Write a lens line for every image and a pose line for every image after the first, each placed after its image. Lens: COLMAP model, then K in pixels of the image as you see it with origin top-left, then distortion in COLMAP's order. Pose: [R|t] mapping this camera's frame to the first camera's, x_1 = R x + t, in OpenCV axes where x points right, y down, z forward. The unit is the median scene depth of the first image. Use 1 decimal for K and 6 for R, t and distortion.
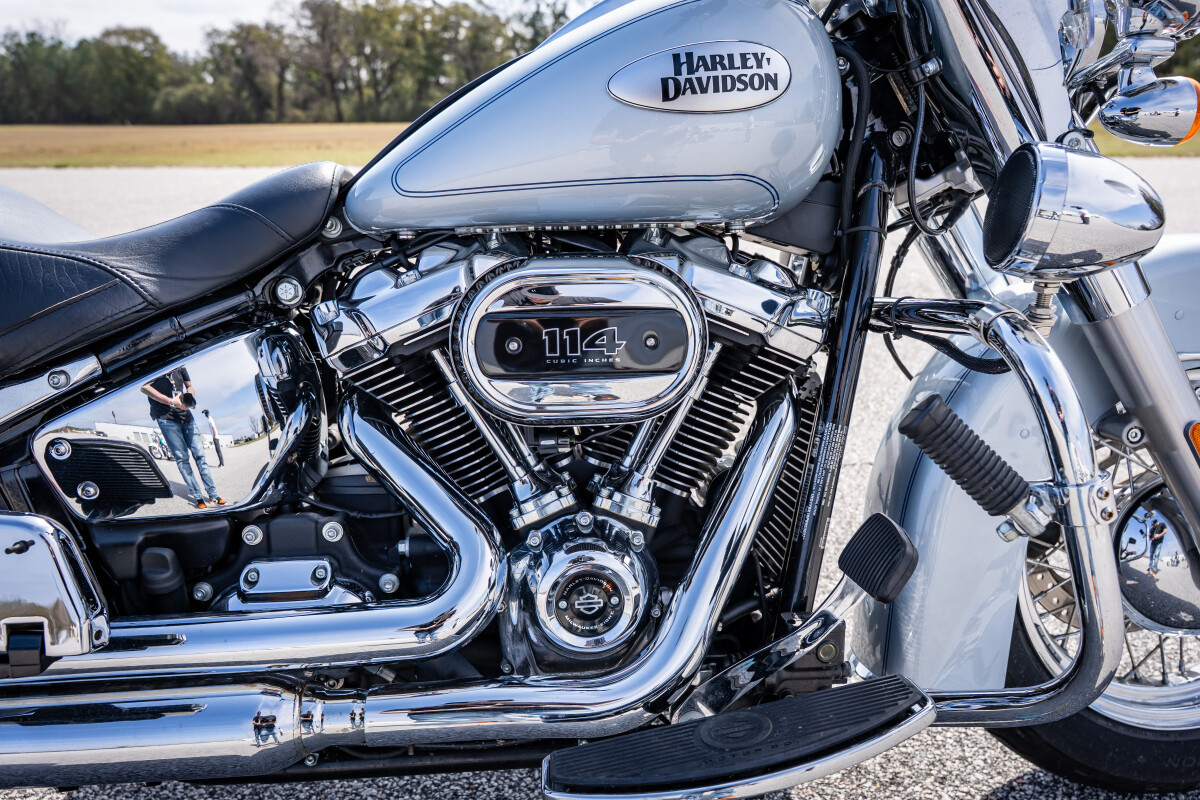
lens RADIAL K [[852.3, 0, 602.0], [0, 852.3, 405.4], [0, 0, 1]] dist [0.001157, 0.003046]
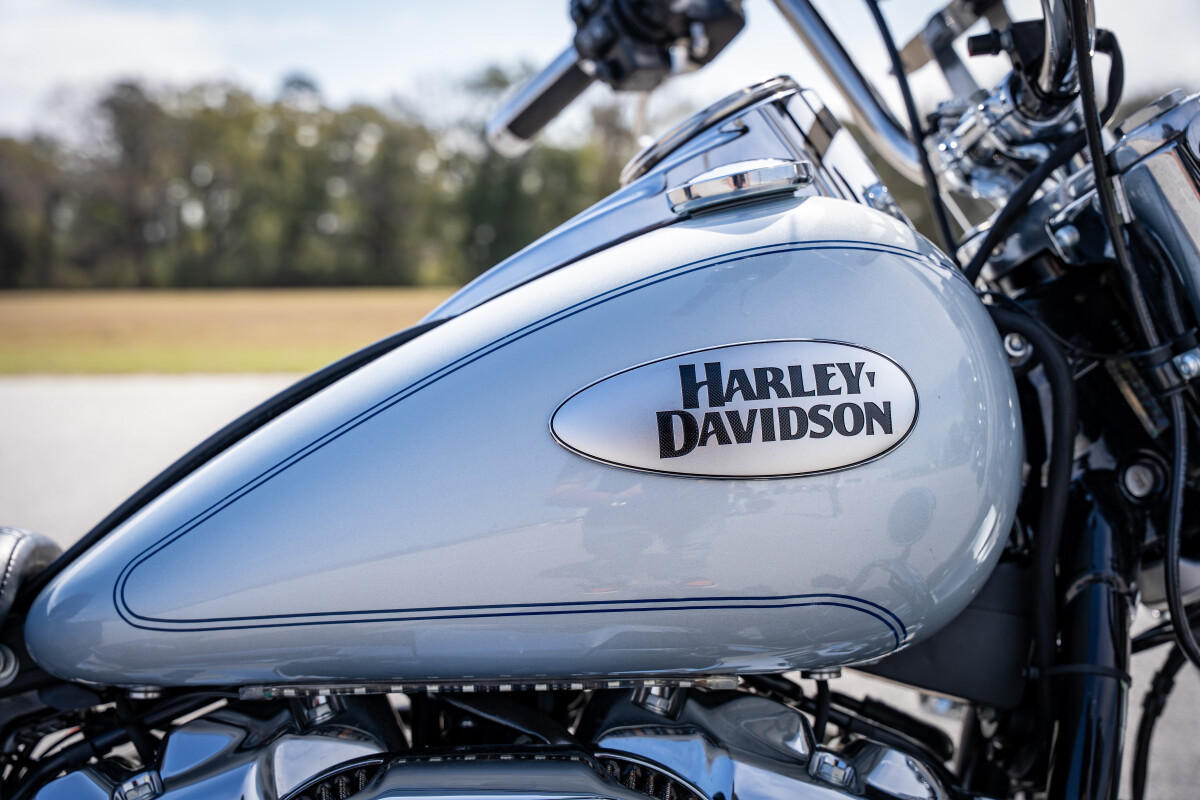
lens RADIAL K [[1561.1, 0, 598.5], [0, 1561.1, 397.2], [0, 0, 1]] dist [0.011700, 0.000000]
pose [[0.999995, 0.002095, -0.002466, 0.033033], [-0.002646, 0.968007, -0.250908, -0.145414], [0.001862, 0.250913, 0.968008, 0.099870]]
